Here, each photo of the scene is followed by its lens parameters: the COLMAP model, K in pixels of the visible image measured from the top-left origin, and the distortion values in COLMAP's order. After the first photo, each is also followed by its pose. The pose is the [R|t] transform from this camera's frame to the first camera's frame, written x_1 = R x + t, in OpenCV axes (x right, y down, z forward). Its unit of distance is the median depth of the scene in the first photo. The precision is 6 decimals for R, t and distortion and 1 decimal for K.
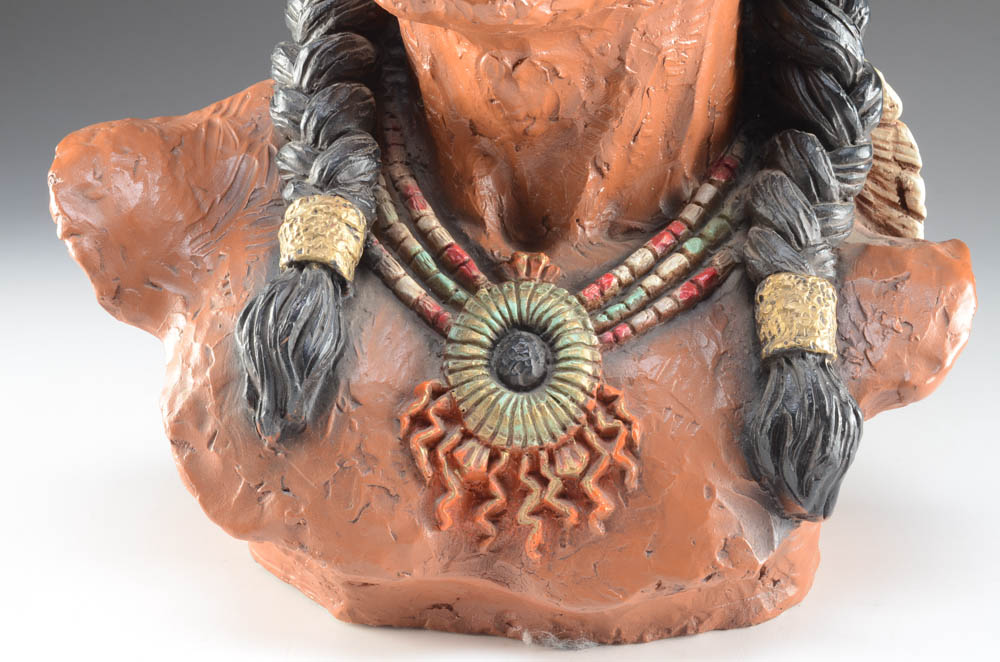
lens RADIAL K [[1749.7, 0, 497.5], [0, 1749.7, 331.4], [0, 0, 1]] dist [0.023960, 0.000000]
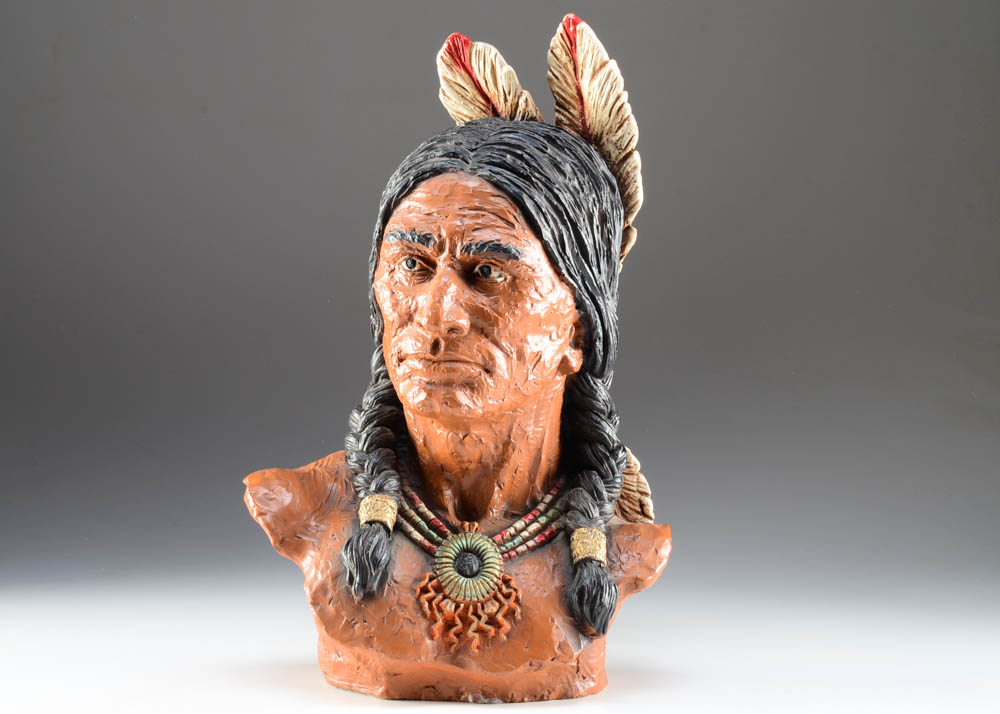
lens RADIAL K [[2288.3, 0, 498.5], [0, 2288.3, 355.2], [0, 0, 1]] dist [-0.071667, 0.000000]
pose [[0.995658, 0.005461, 0.092928, -0.215621], [0.018156, 0.967714, -0.251395, 0.480368], [-0.091300, 0.251991, 0.963413, -1.852158]]
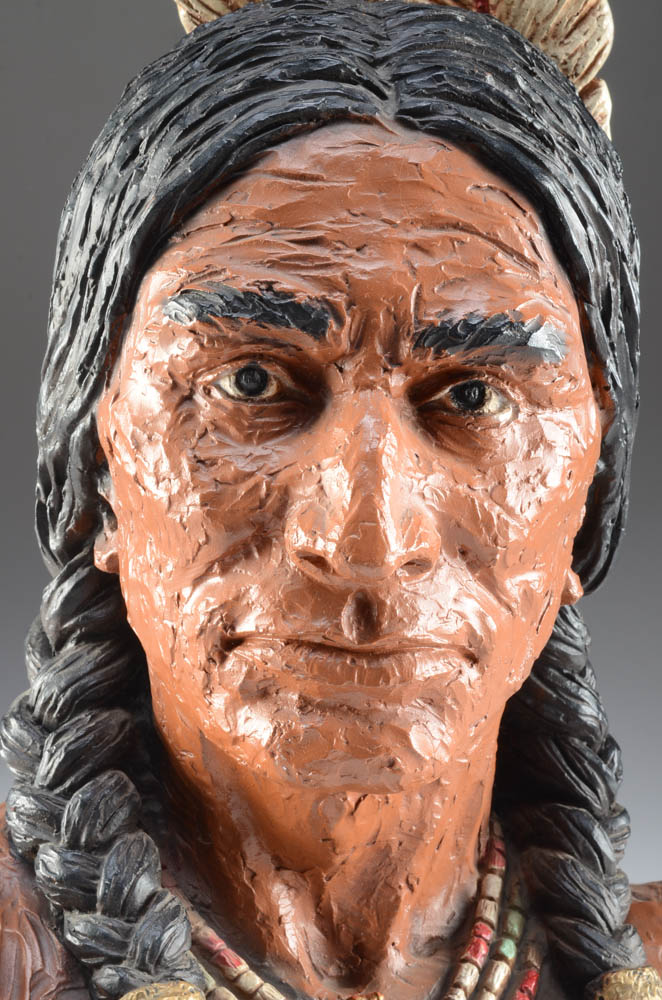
lens RADIAL K [[1724.8, 0, 335.2], [0, 1724.8, 502.7], [0, 0, 1]] dist [-0.007261, 0.000000]
pose [[0.892214, -0.077736, 0.444872, -0.373630], [0.137639, 0.985015, -0.103923, -0.205424], [-0.430127, 0.153954, 0.889544, 0.169116]]
